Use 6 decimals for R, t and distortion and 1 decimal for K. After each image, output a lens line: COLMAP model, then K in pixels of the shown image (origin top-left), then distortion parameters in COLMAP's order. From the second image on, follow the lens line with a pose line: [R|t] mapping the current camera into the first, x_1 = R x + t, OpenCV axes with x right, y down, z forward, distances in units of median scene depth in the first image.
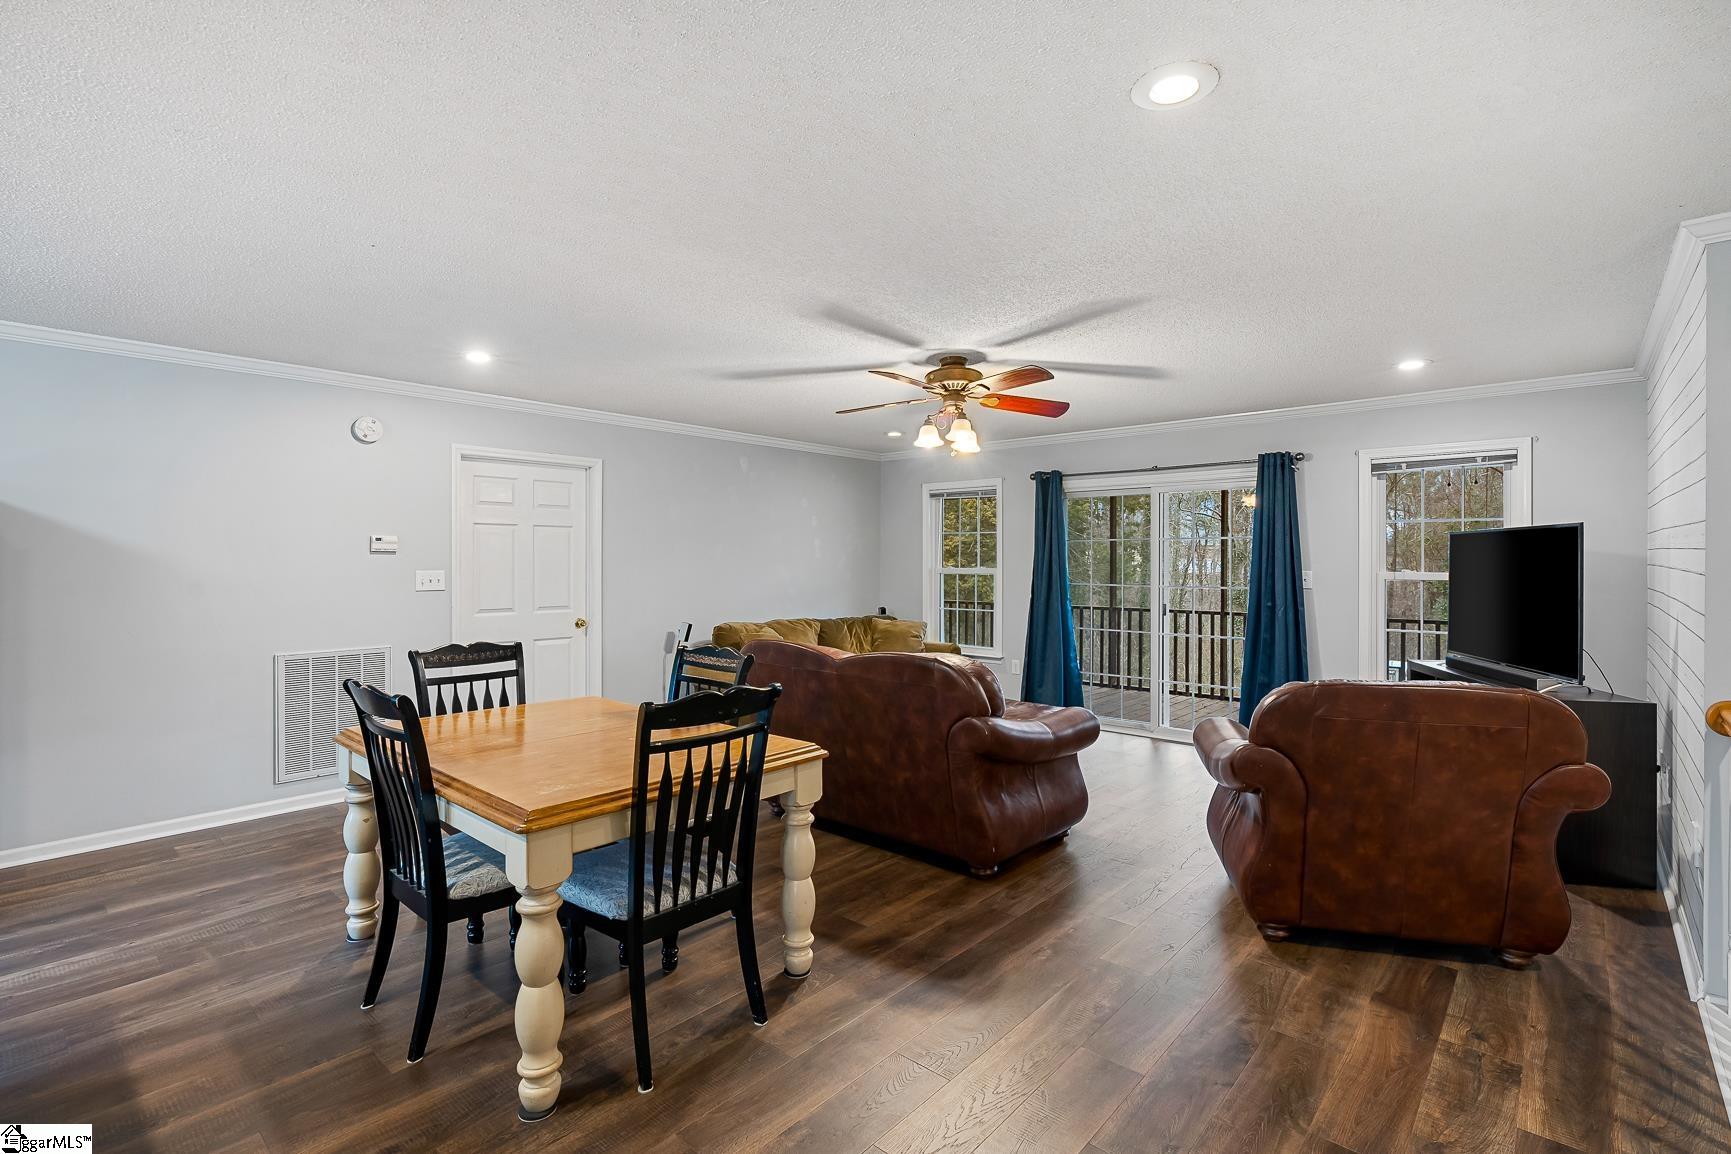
lens RADIAL K [[805.3, 0, 867.2], [0, 805.3, 562.9], [0, 0, 1]] dist [-0.012764, 0.004099]
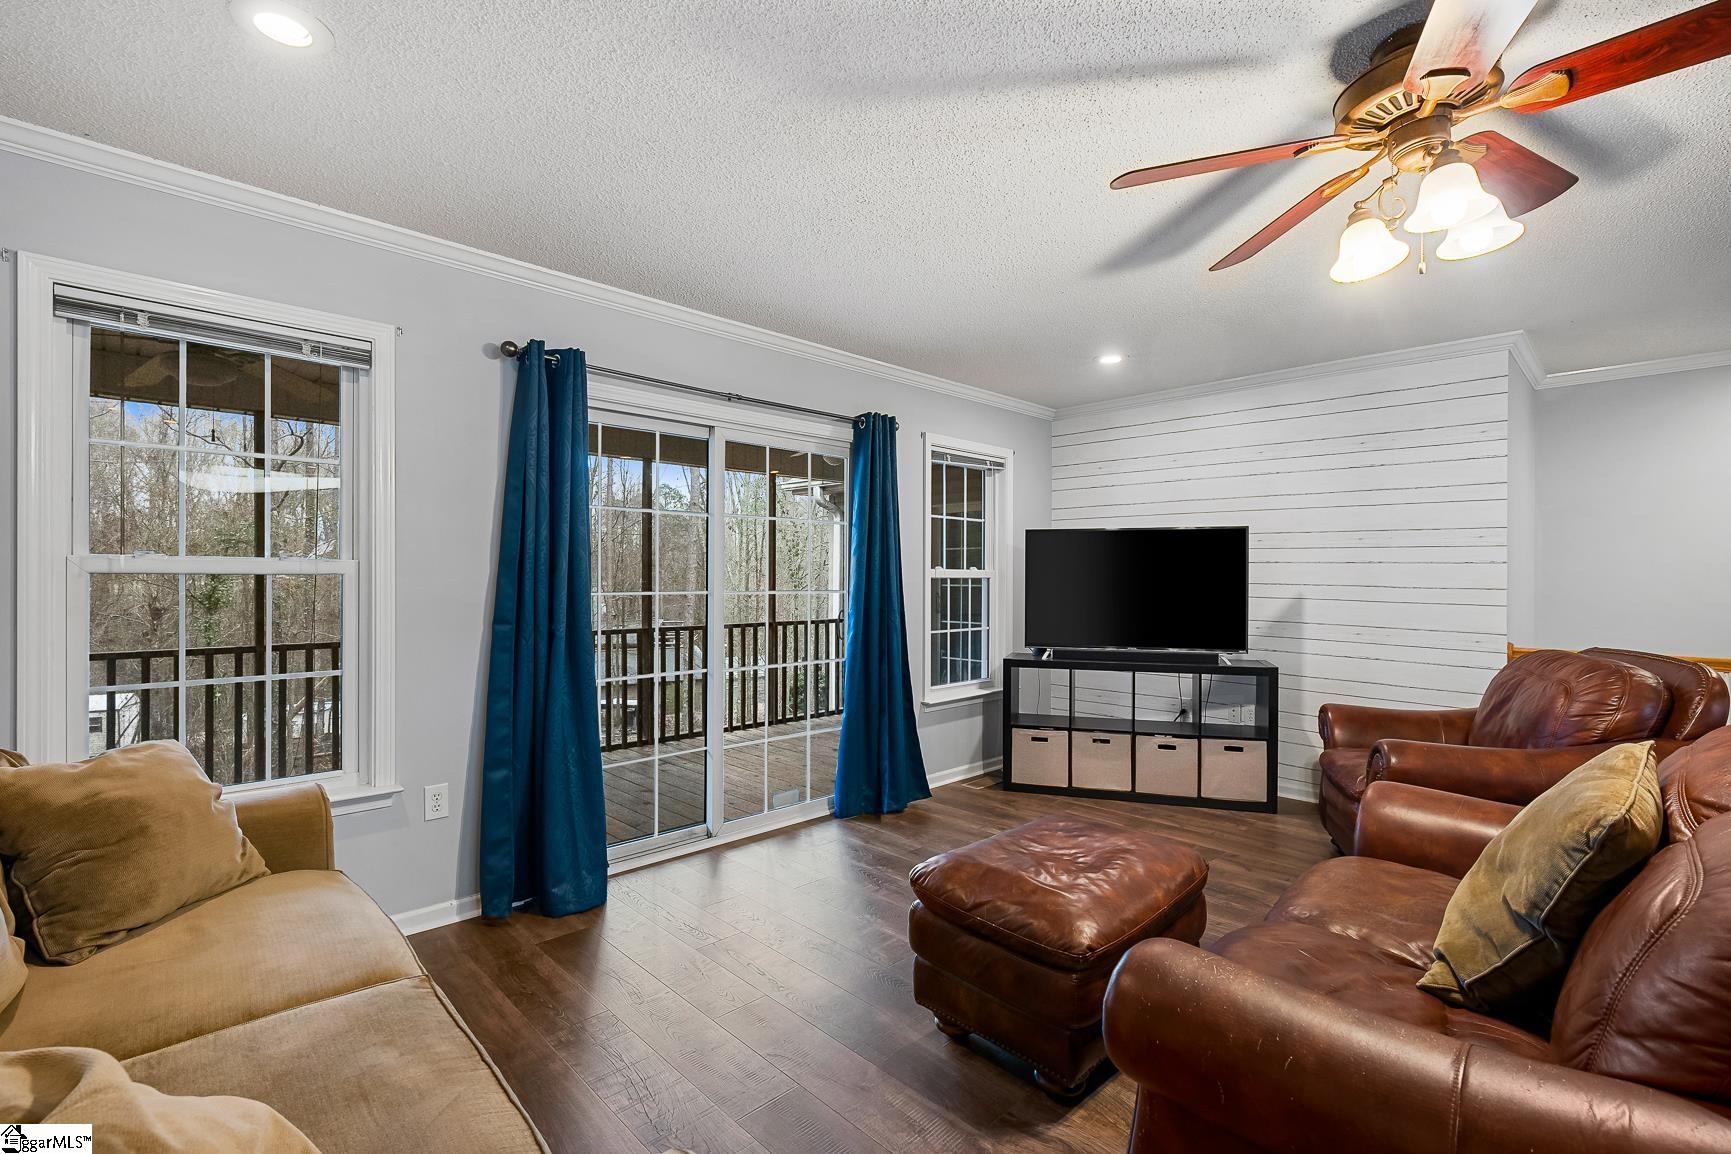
lens RADIAL K [[773.7, 0, 867.8], [0, 773.7, 575.7], [0, 0, 1]] dist [-0.009309, 0.000894]
pose [[0.081945, 0.002091, 0.996635, -0.443337], [0.001426, 0.999997, -0.002216, 0.035537], [-0.996636, 0.001603, 0.081941, 1.815482]]
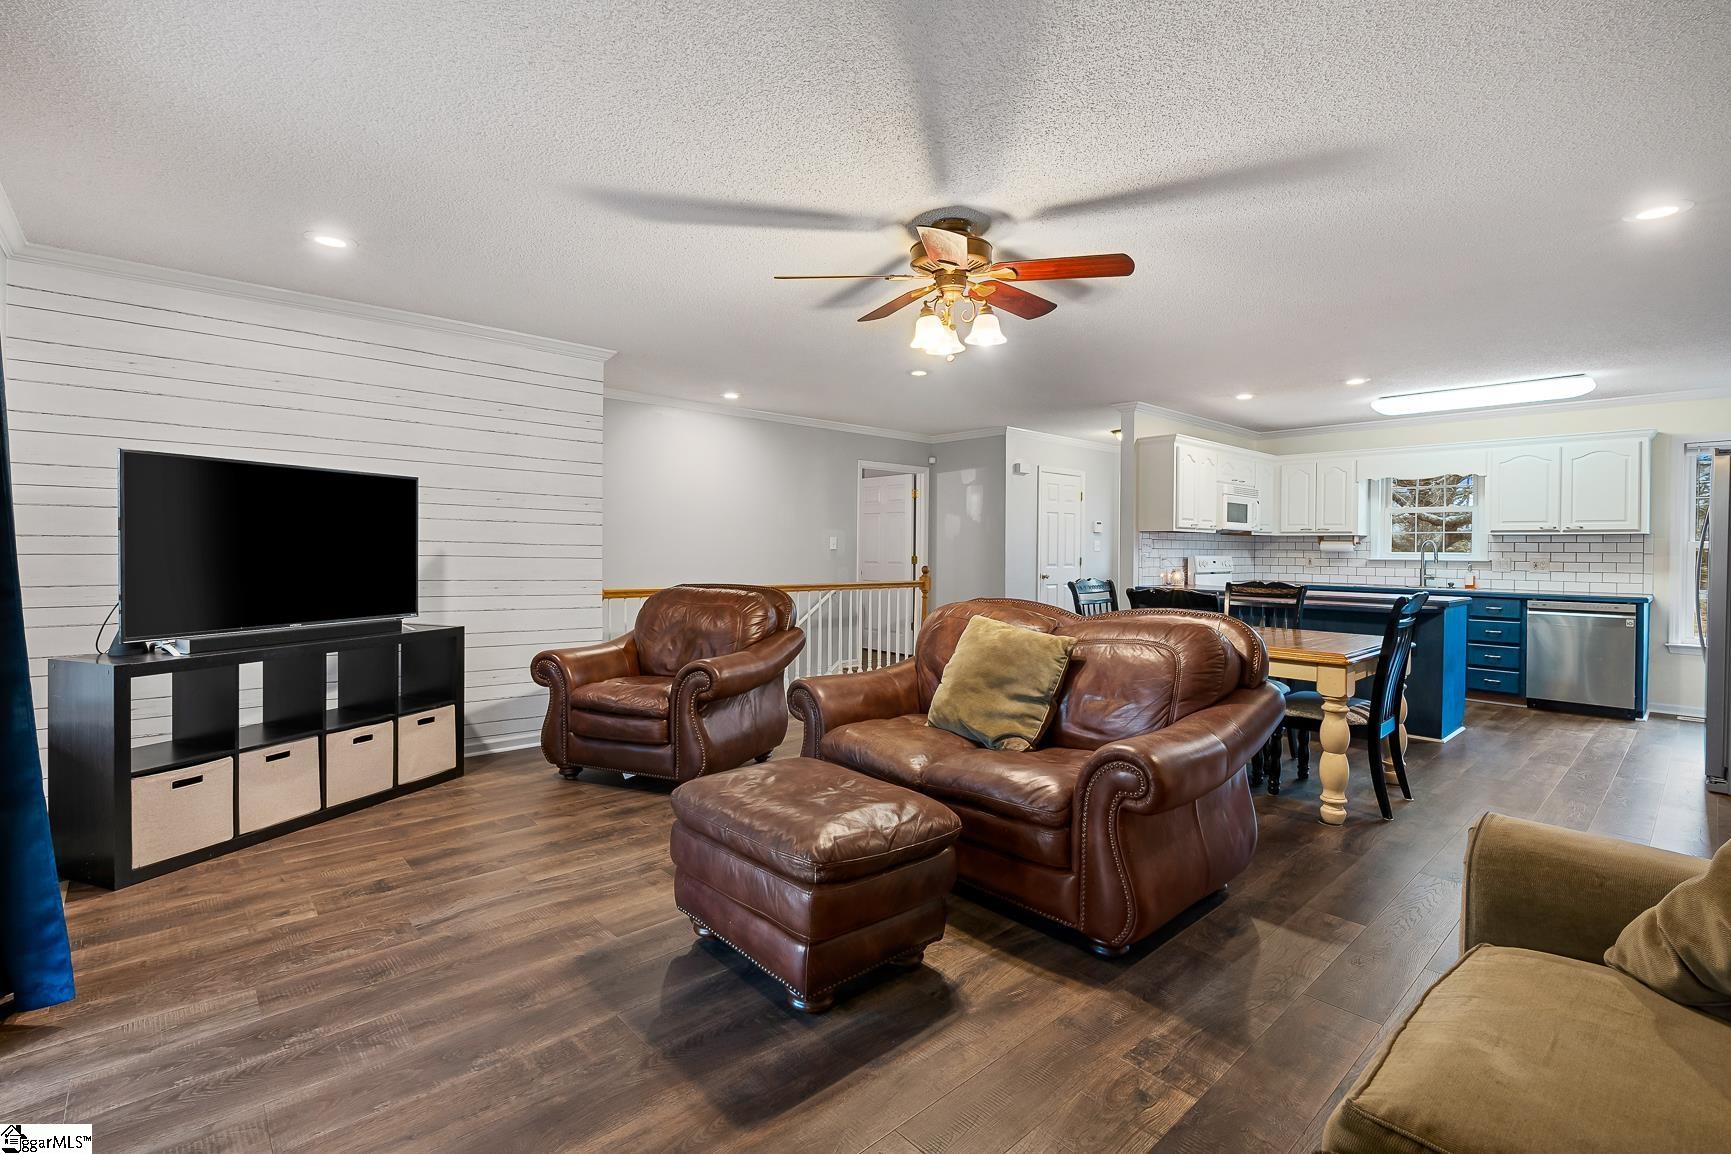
lens RADIAL K [[773.7, 0, 856.9], [0, 773.7, 553.1], [0, 0, 1]] dist [-0.009309, 0.000894]
pose [[-0.991496, -0.011756, 0.129607, 0.146506], [-0.010198, 0.999868, 0.012675, 0.045791], [-0.129739, 0.011245, -0.991484, 2.453067]]
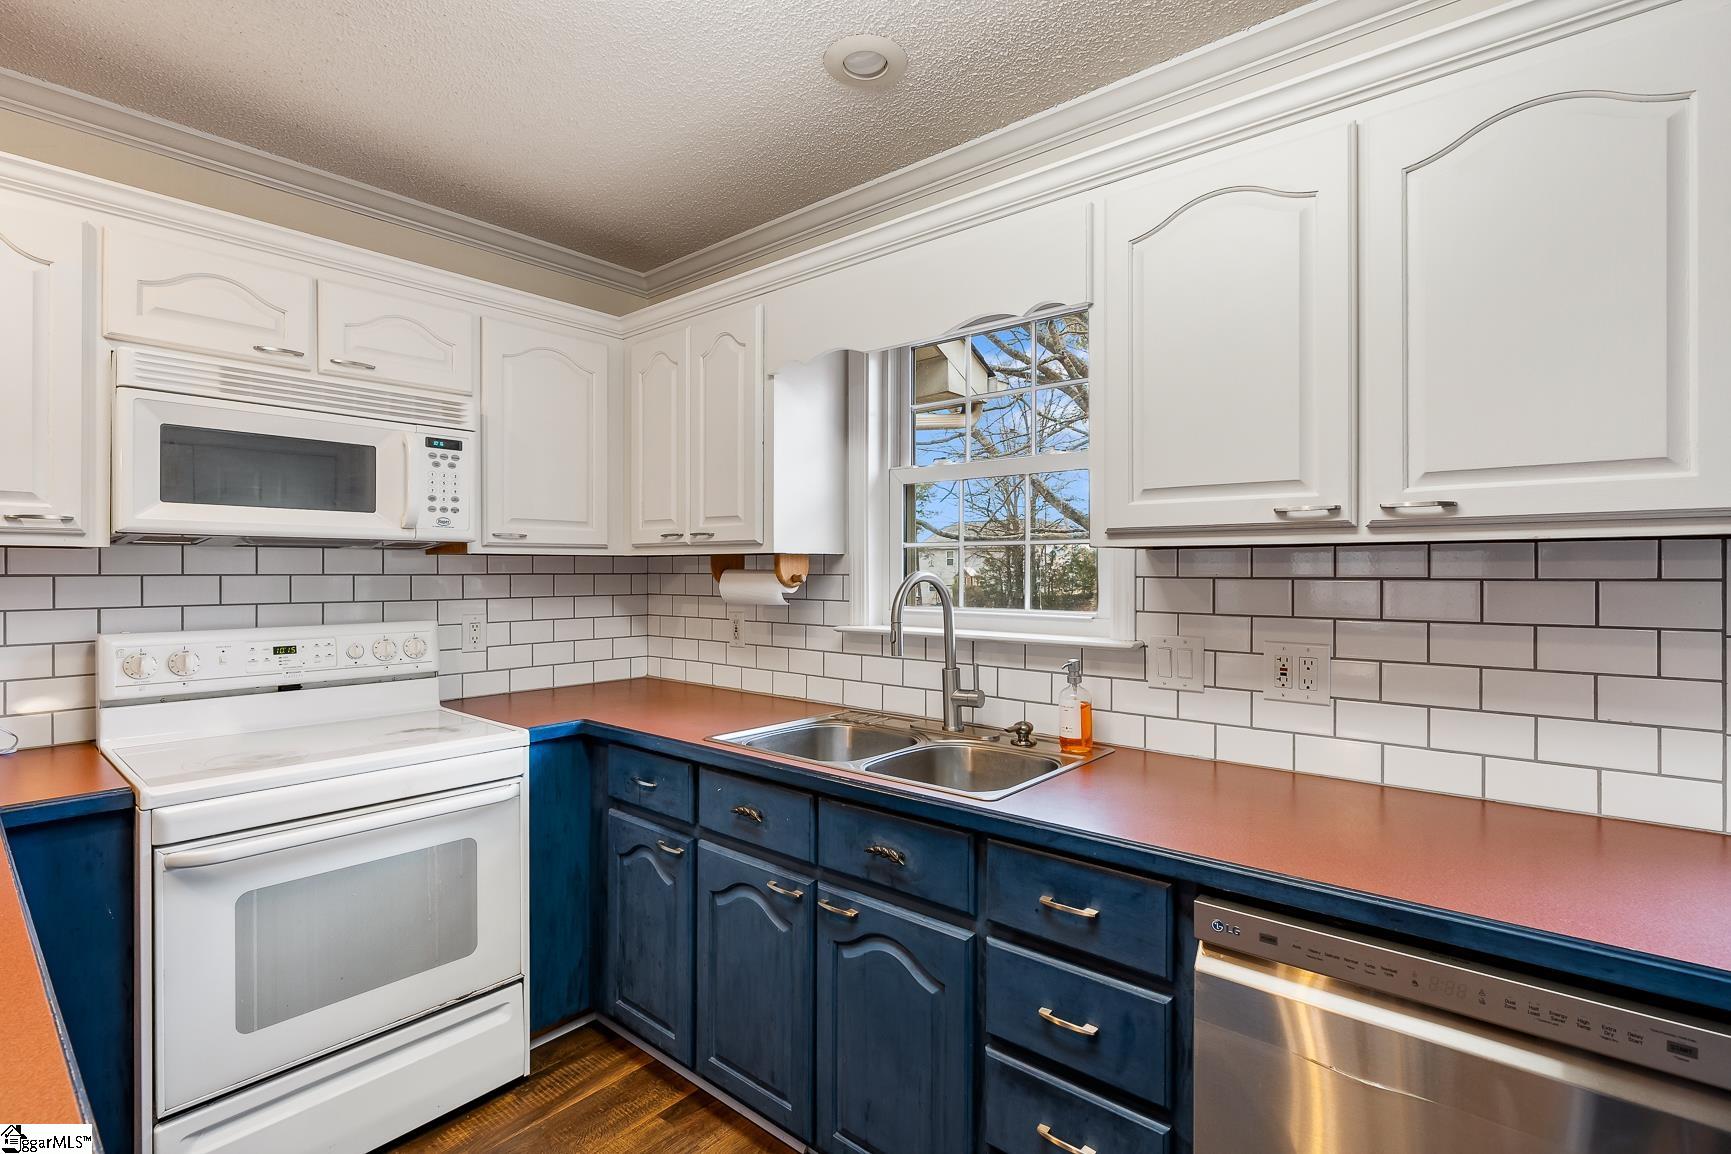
lens RADIAL K [[805.3, 0, 867.1], [0, 805.3, 571.4], [0, 0, 1]] dist [-0.012764, 0.004099]
pose [[-0.999938, -0.003234, -0.010673, -1.168445], [-0.003306, 0.999972, 0.006656, 0.016330], [0.010651, 0.006691, -0.999921, 0.621284]]
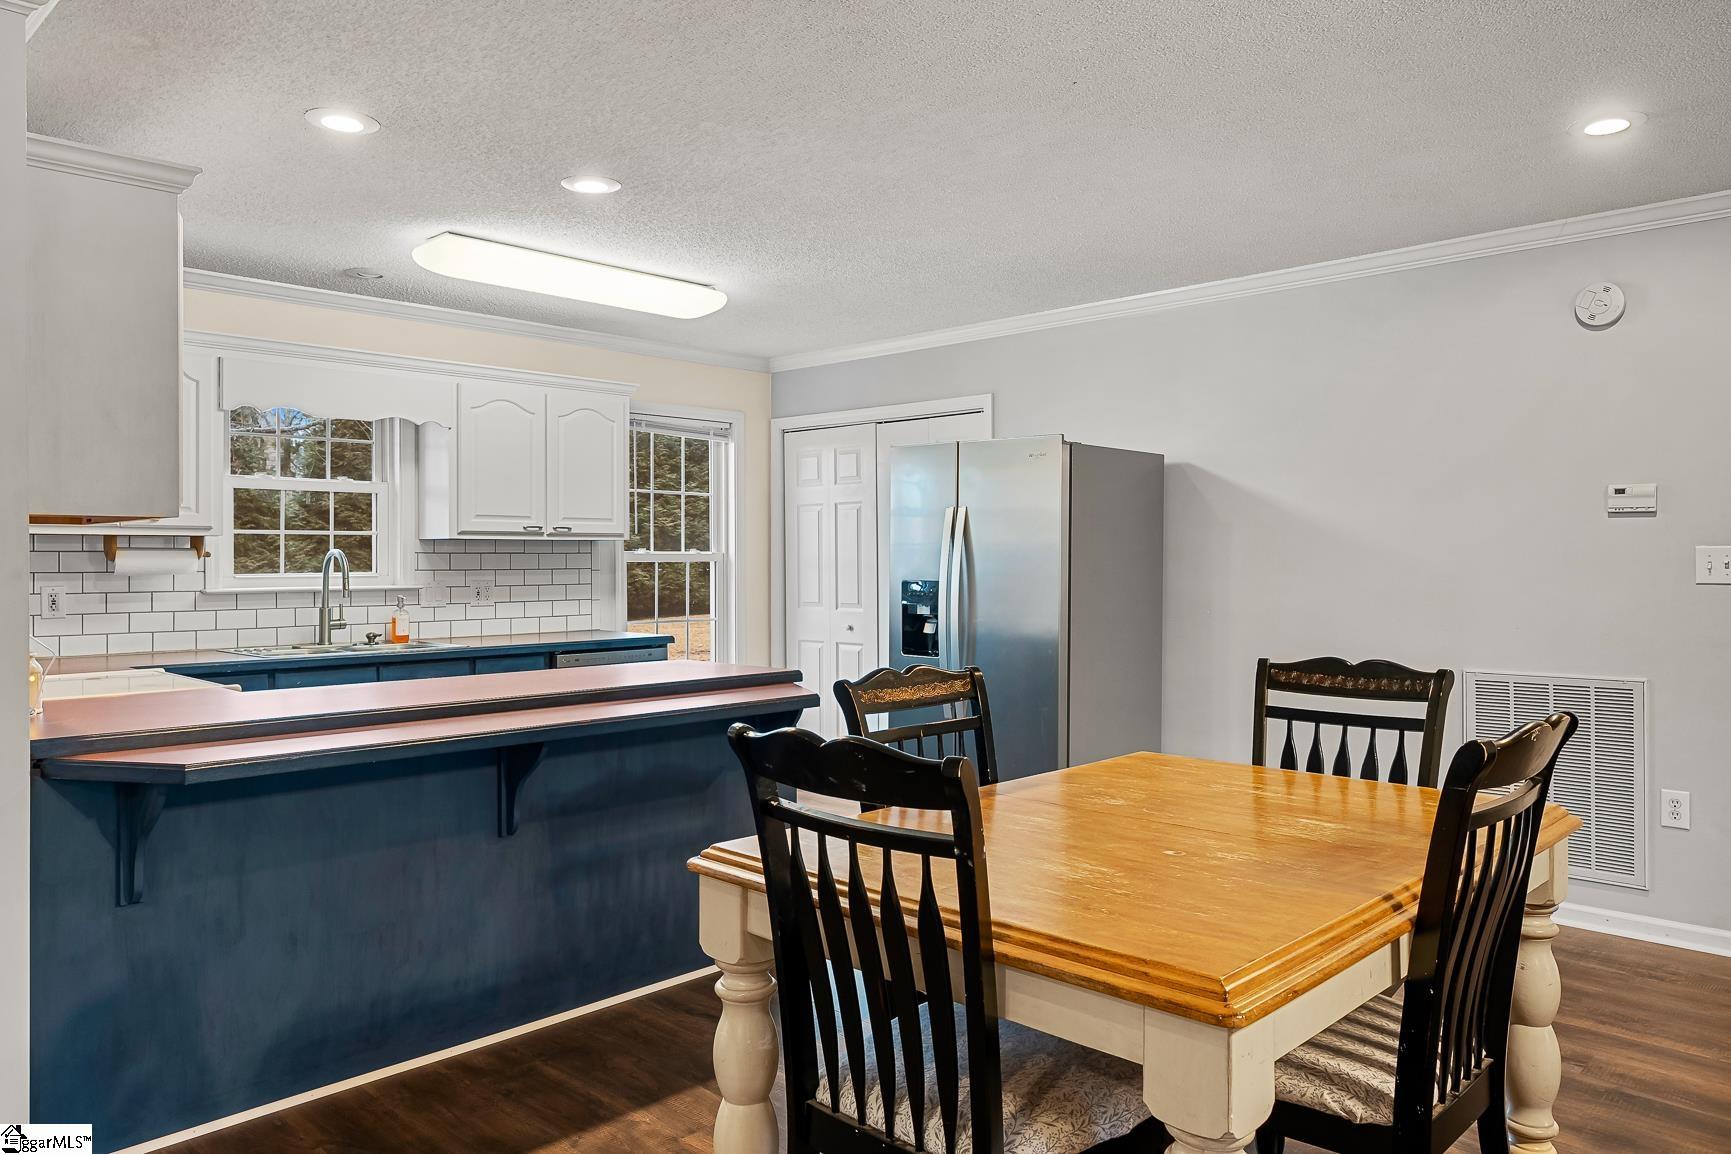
lens RADIAL K [[1189.7, 0, 870.7], [0, 1189.7, 544.1], [0, 0, 1]] dist [-0.004481, -0.000826]
pose [[-0.051682, -0.014471, -0.998559, 0.423407], [-0.002651, 0.999893, -0.014353, 0.035364], [0.998660, 0.001905, -0.051715, 0.796765]]
